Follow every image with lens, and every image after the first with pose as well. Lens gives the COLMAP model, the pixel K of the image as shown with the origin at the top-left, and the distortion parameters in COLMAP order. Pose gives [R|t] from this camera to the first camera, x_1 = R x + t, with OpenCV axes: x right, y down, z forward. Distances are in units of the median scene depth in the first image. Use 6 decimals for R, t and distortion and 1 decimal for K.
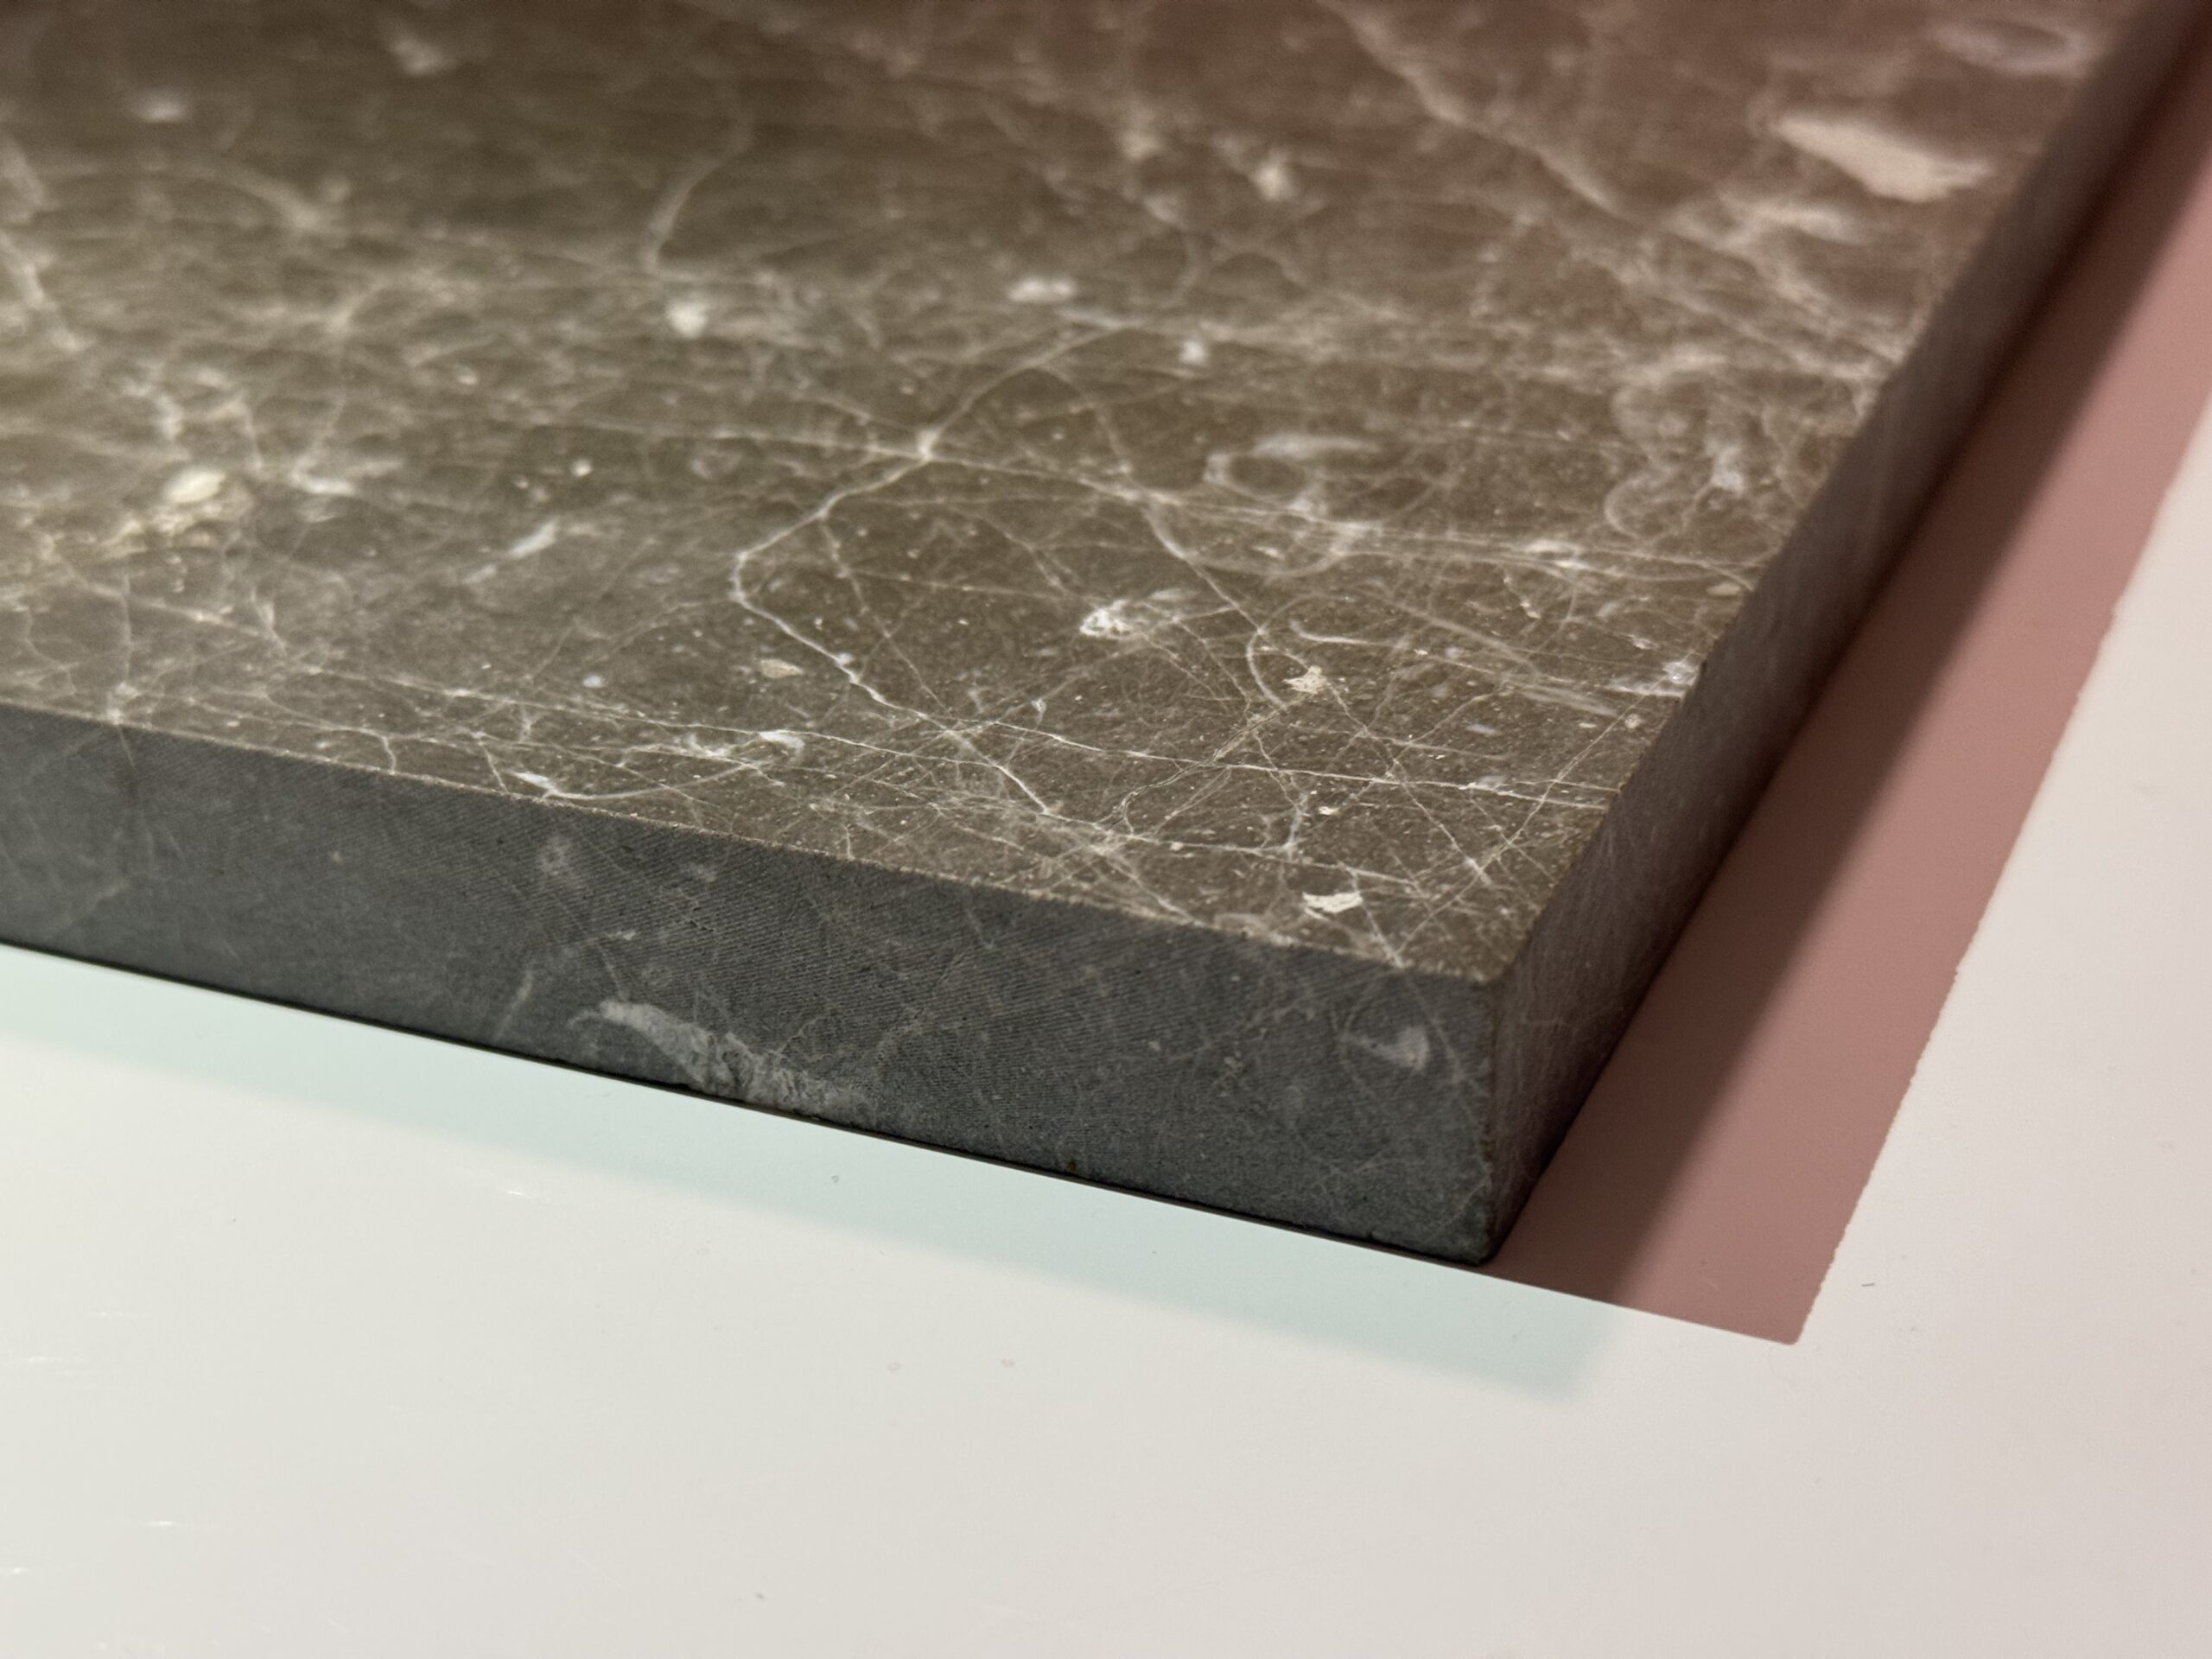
lens RADIAL K [[3219.7, 0, 1106.5], [0, 3219.7, 834.1], [0, 0, 1]] dist [0.116375, 0.000000]
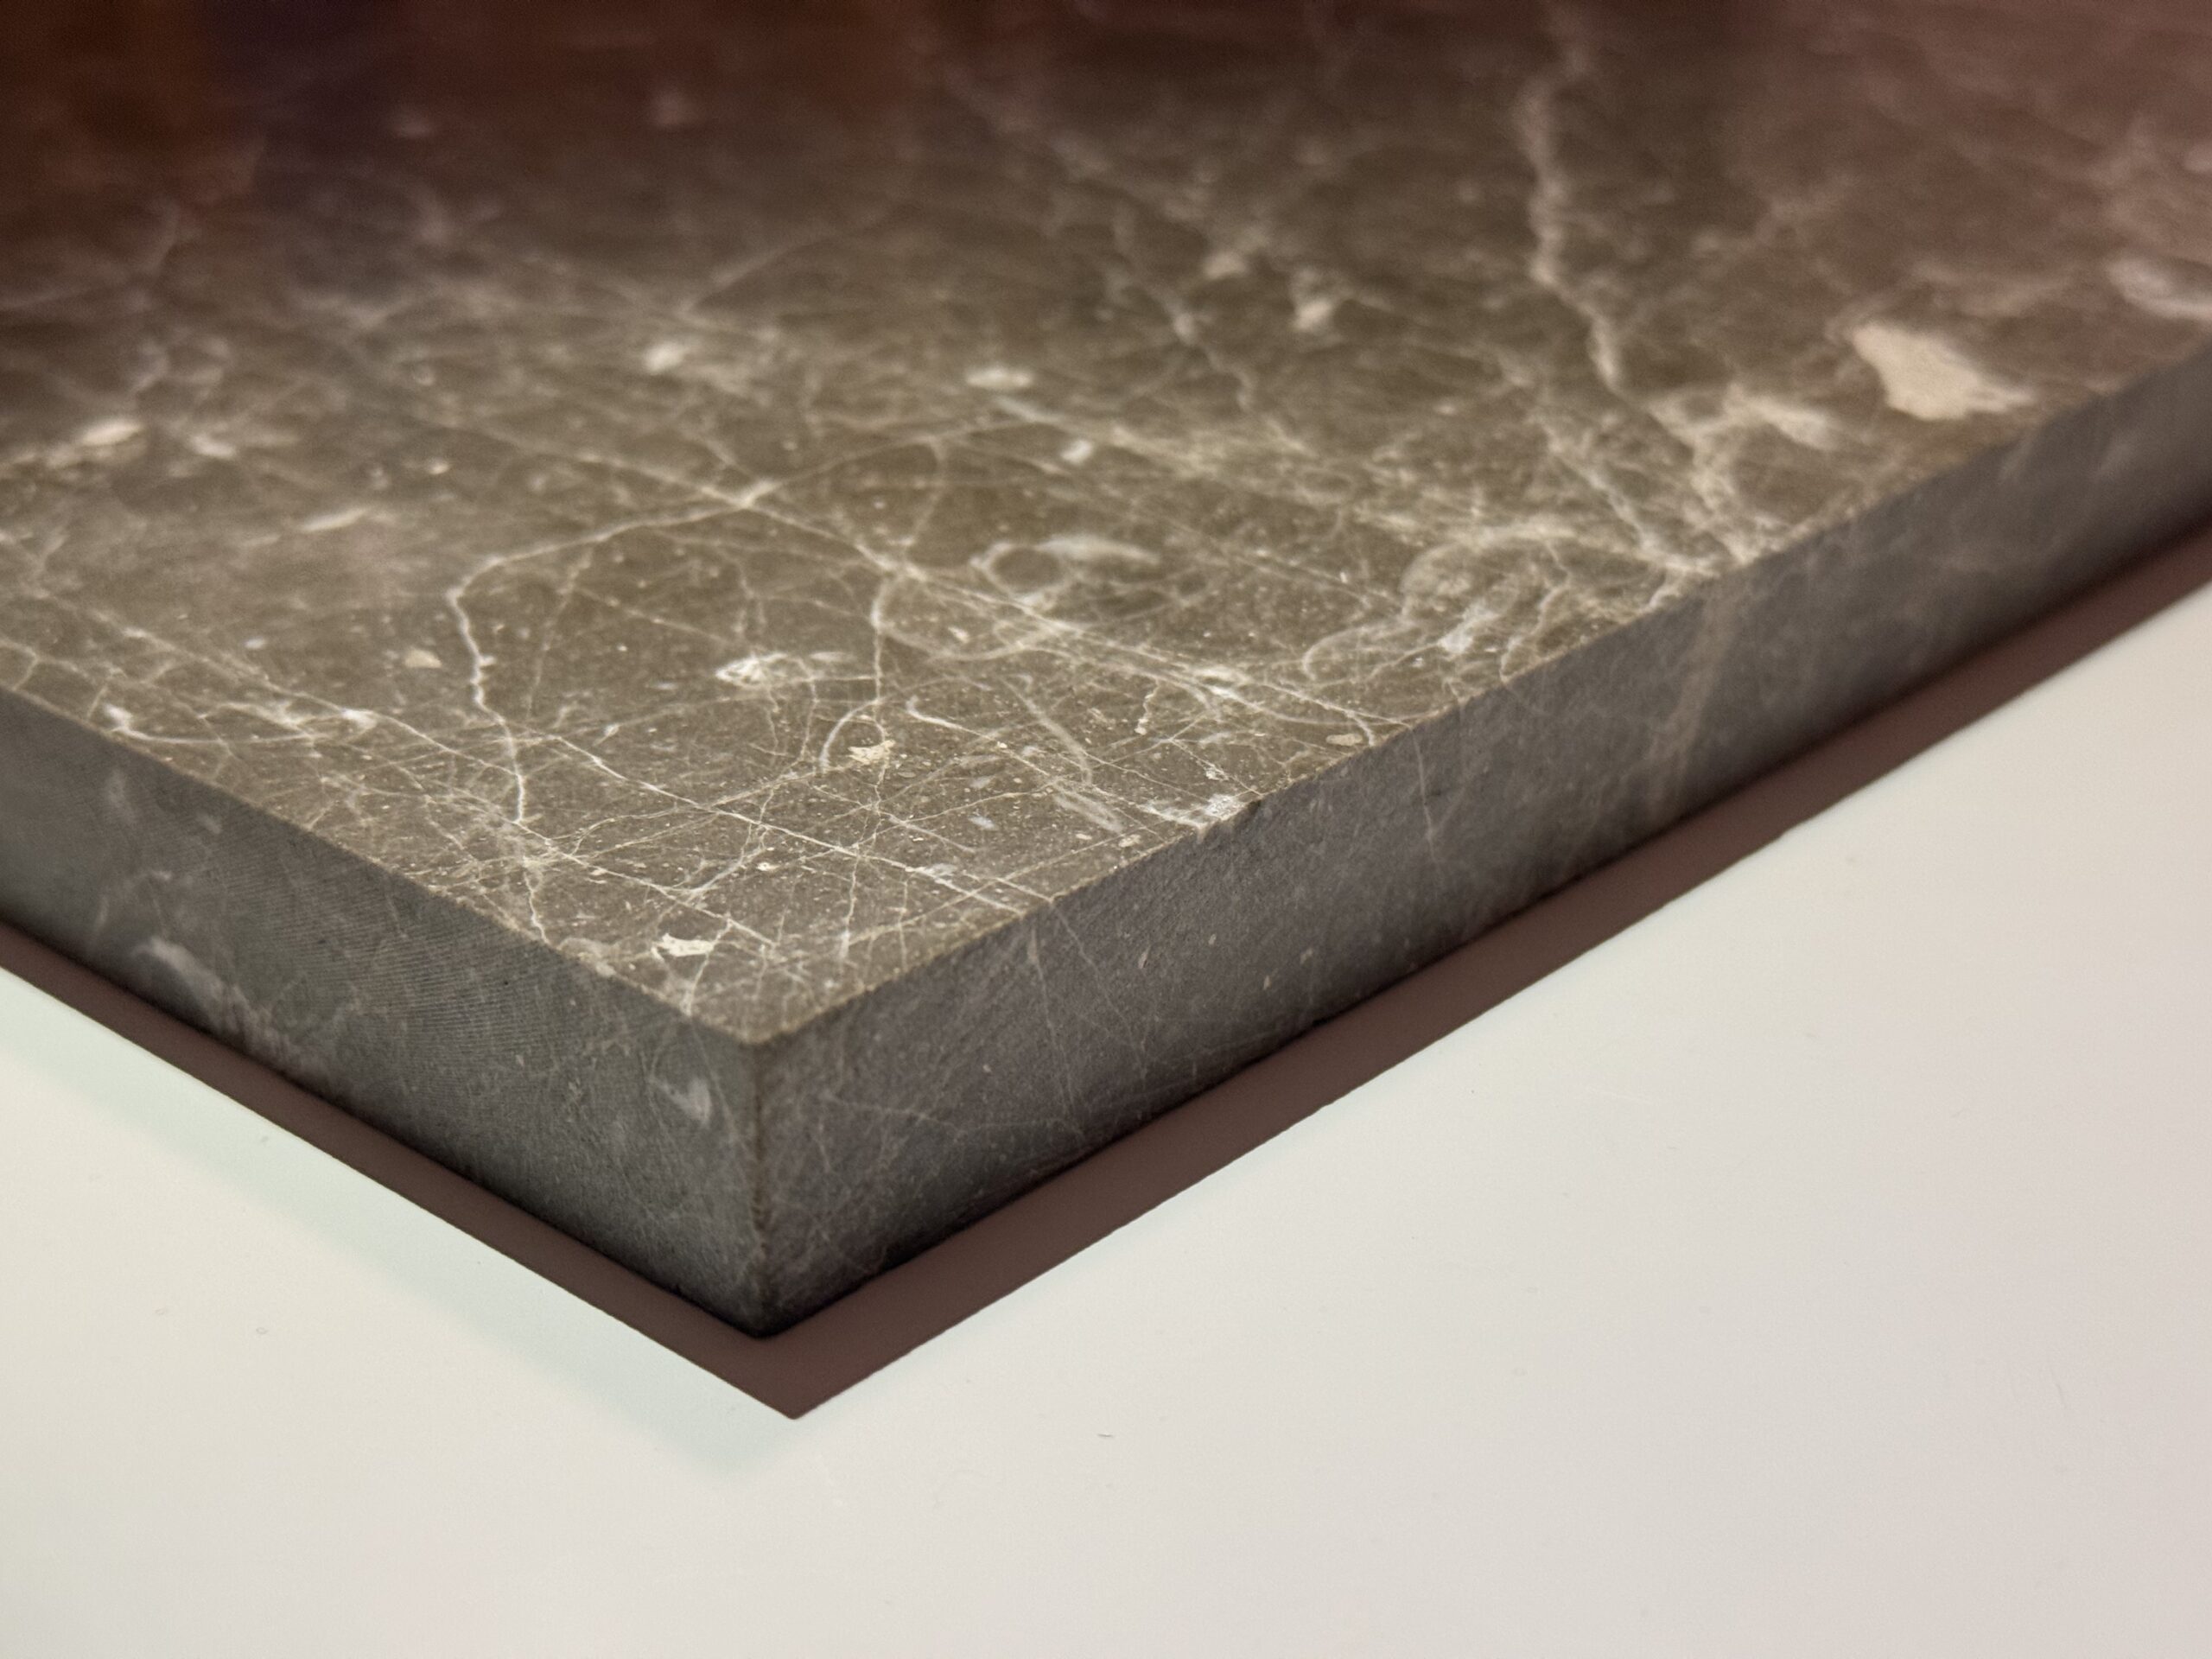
lens RADIAL K [[3219.7, 0, 1104.6], [0, 3219.7, 817.9], [0, 0, 1]] dist [0.116375, 0.000000]
pose [[0.953198, 0.170630, -0.249599, 0.352453], [-0.184422, 0.982301, -0.032775, -0.007459], [0.239589, 0.077273, 0.967794, 0.049333]]
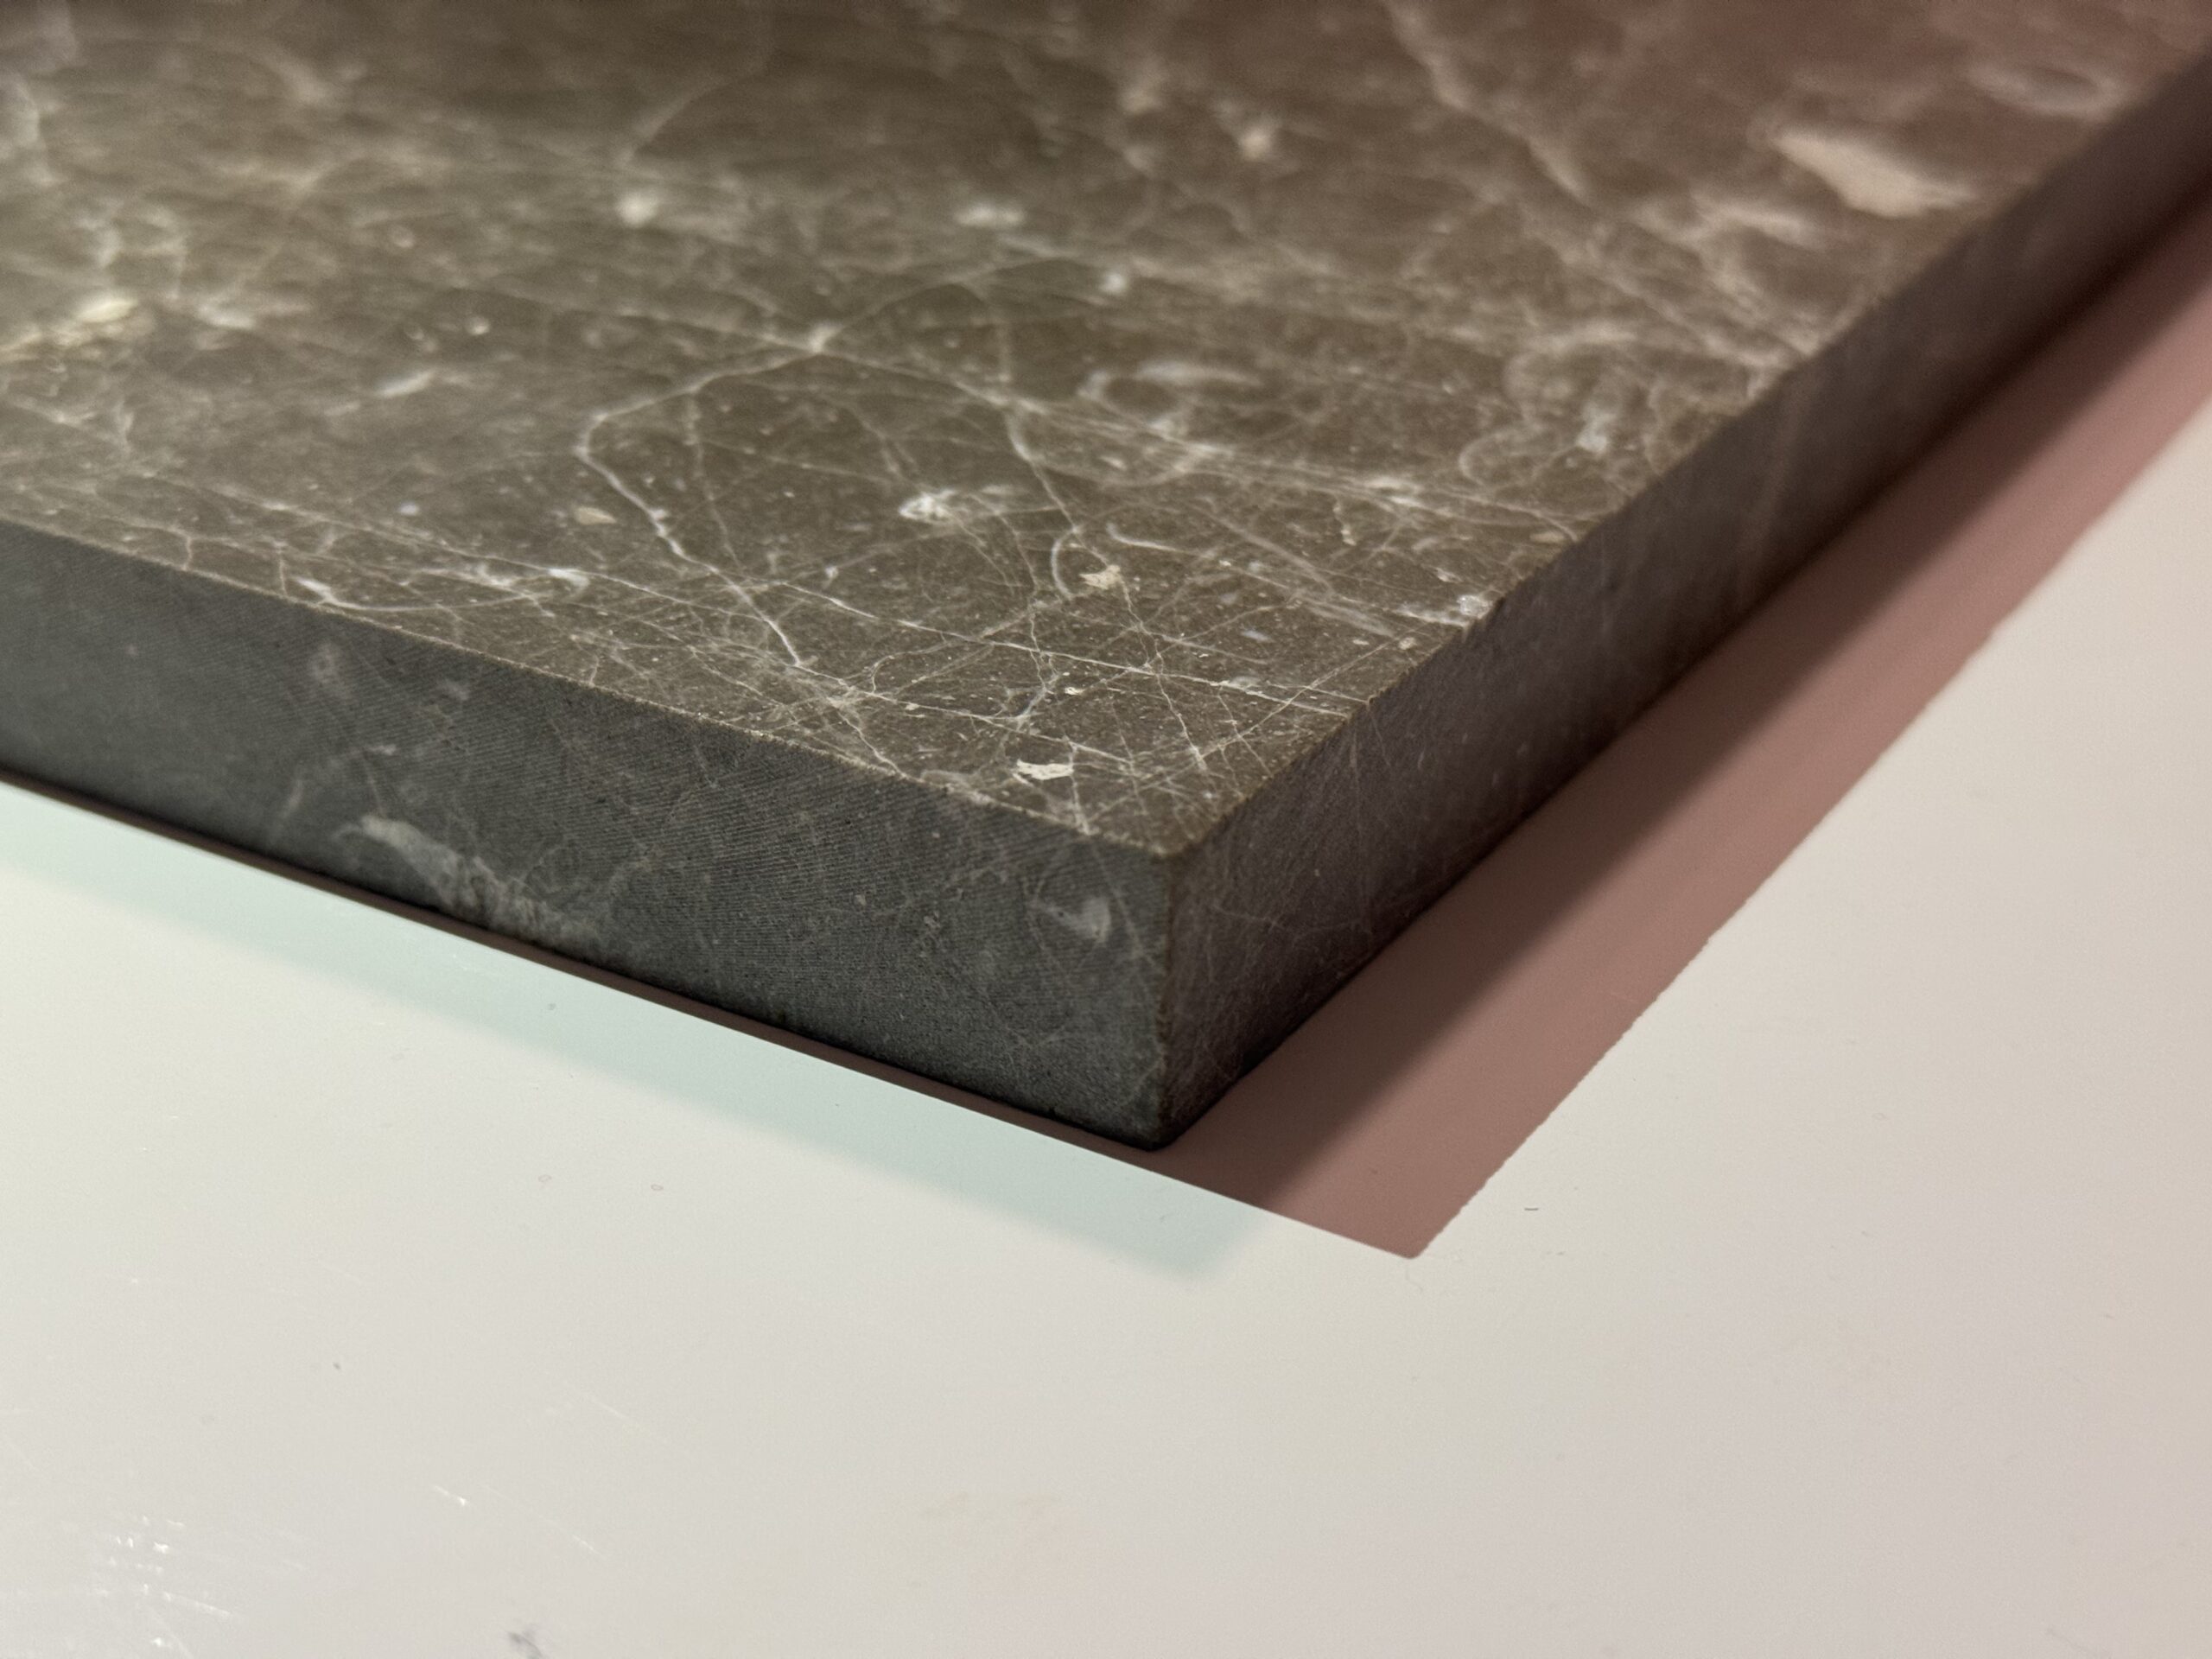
lens RADIAL K [[3219.7, 0, 1099.6], [0, 3219.7, 834.2], [0, 0, 1]] dist [0.116375, 0.000000]
pose [[0.991780, 0.106721, -0.070591, 0.128936], [-0.108332, 0.993925, -0.019399, 0.046888], [0.068092, 0.026887, 0.997317, 0.006909]]
